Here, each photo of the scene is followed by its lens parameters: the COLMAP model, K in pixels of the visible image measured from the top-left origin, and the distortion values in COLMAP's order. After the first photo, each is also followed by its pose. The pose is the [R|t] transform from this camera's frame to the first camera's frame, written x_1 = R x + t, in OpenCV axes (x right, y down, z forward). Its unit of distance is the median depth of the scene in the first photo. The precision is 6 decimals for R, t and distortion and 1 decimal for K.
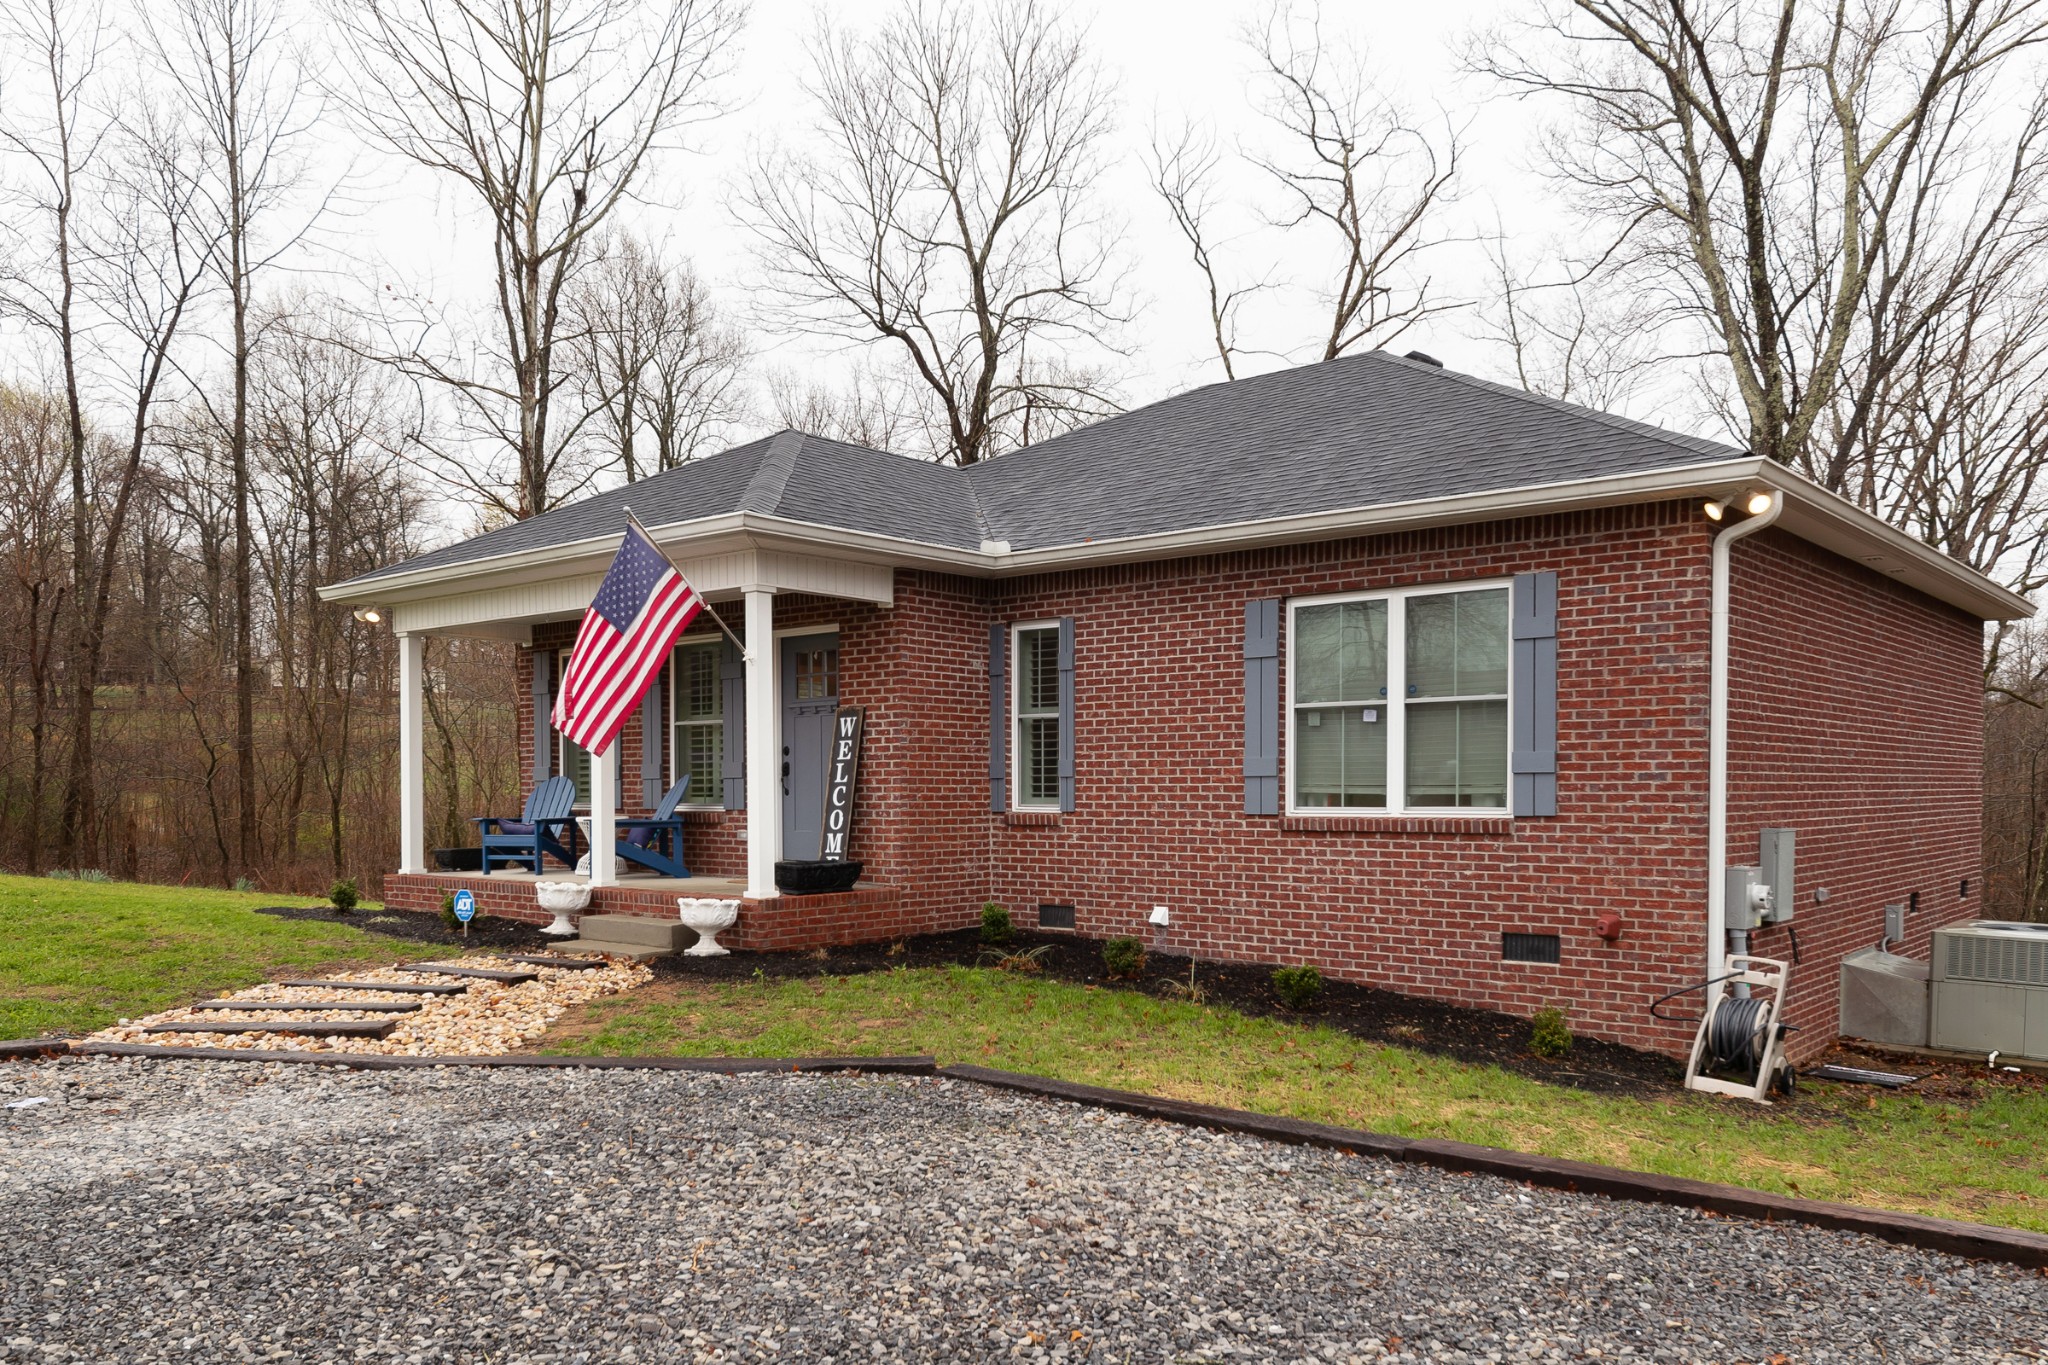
lens RADIAL K [[1526.9, 0, 1024.1], [0, 1526.9, 791.8], [0, 0, 1]] dist [-0.001414, 0.001478]
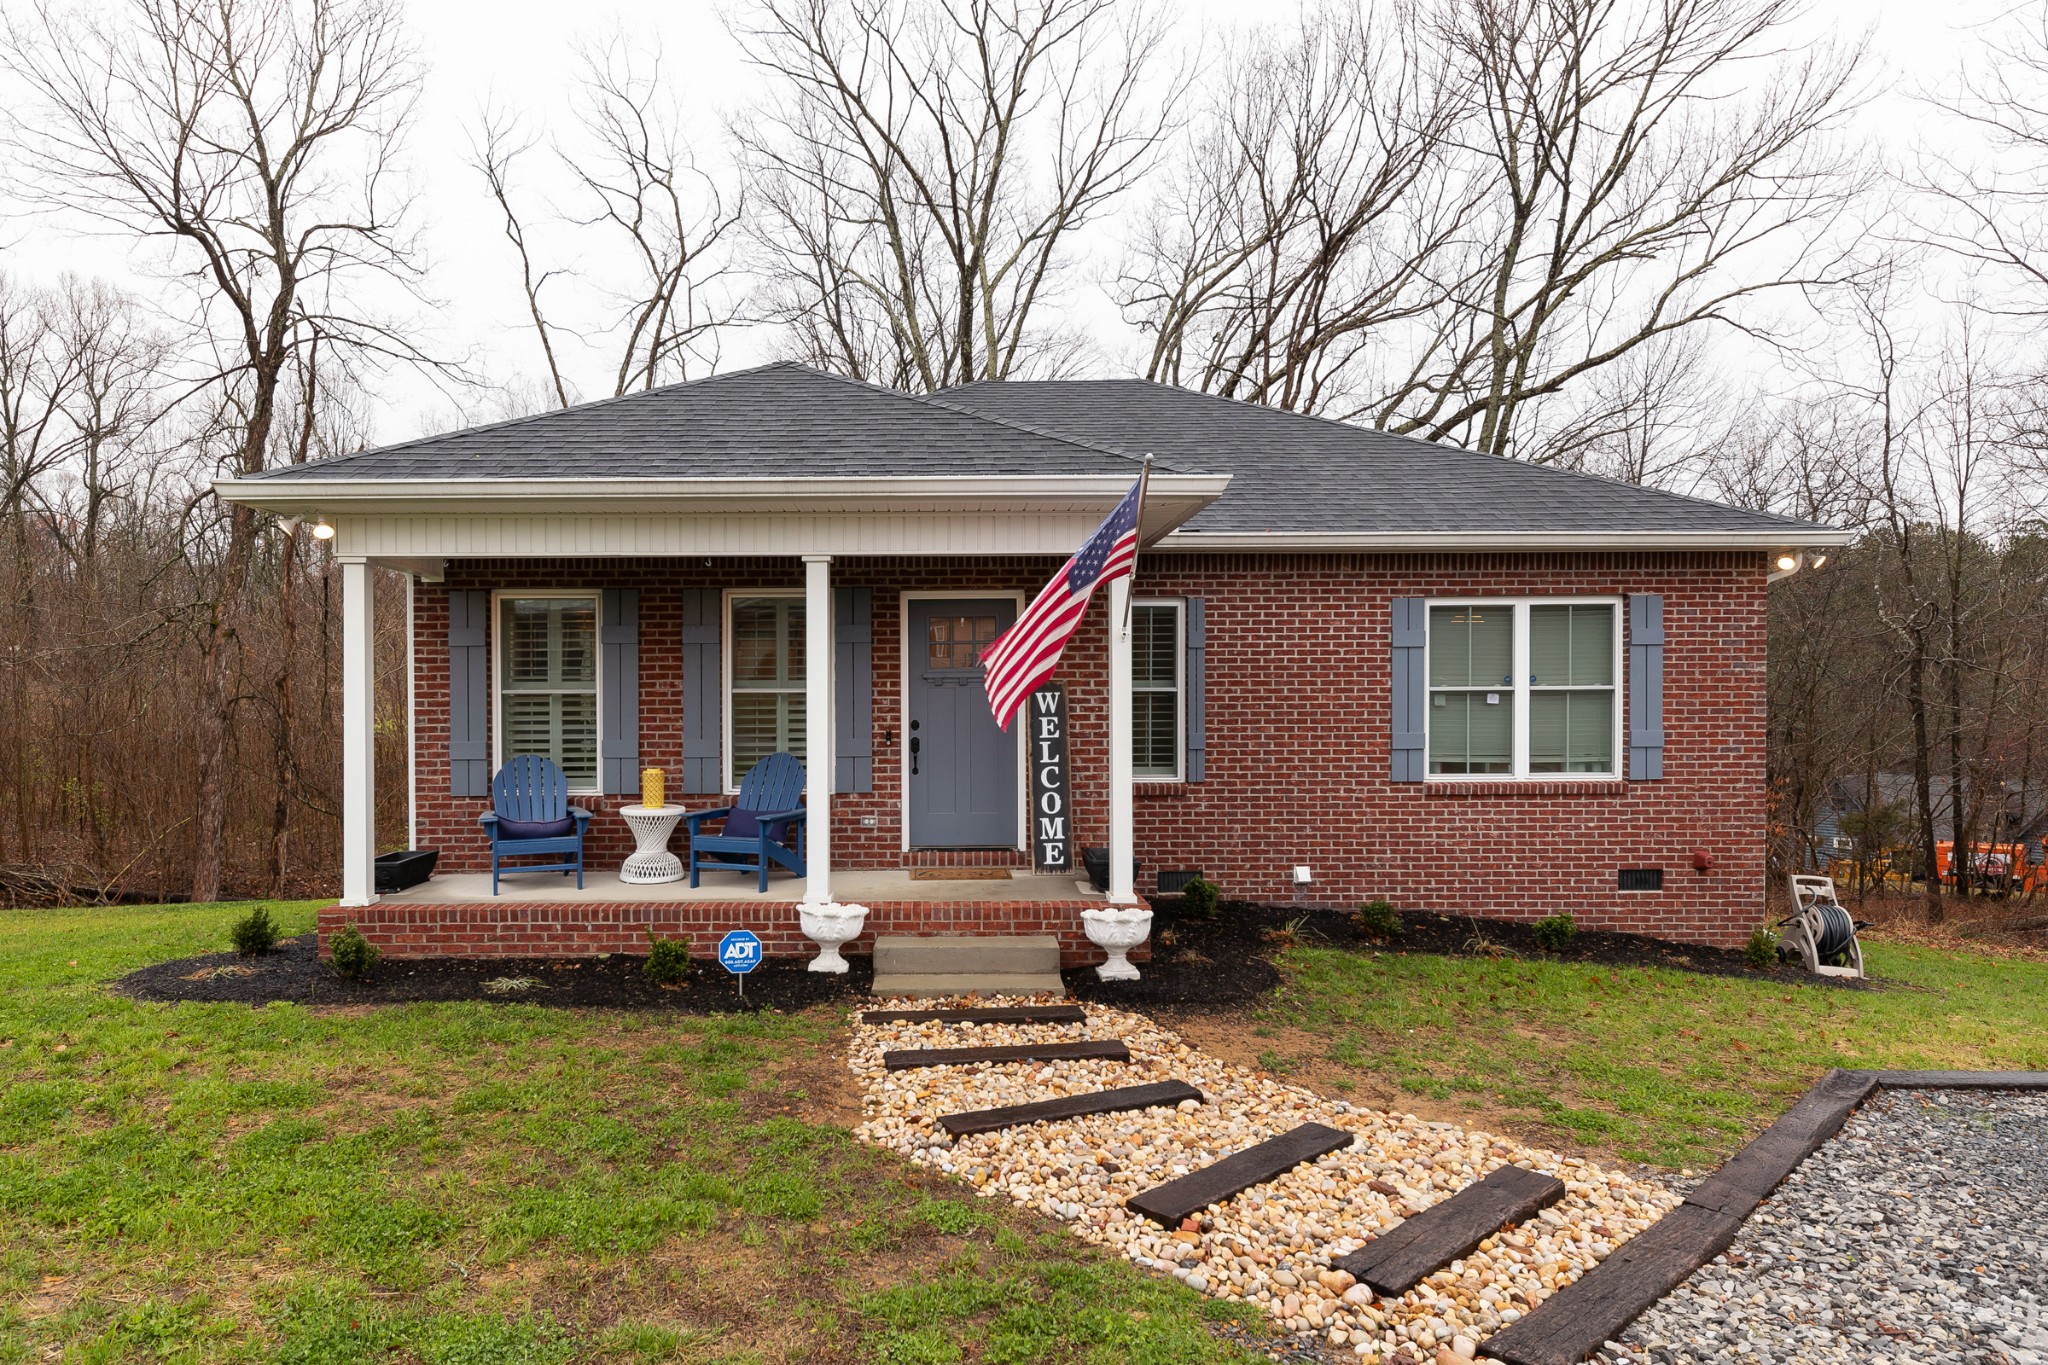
lens RADIAL K [[1193.3, 0, 924.4], [0, 1193.3, 691.5], [0, 0, 1]] dist [0.001808, -0.000405]
pose [[0.769481, 0.000627, 0.638670, -0.733583], [0.004301, 0.999972, -0.006163, -0.051615], [-0.638656, 0.007489, 0.769456, 0.553817]]
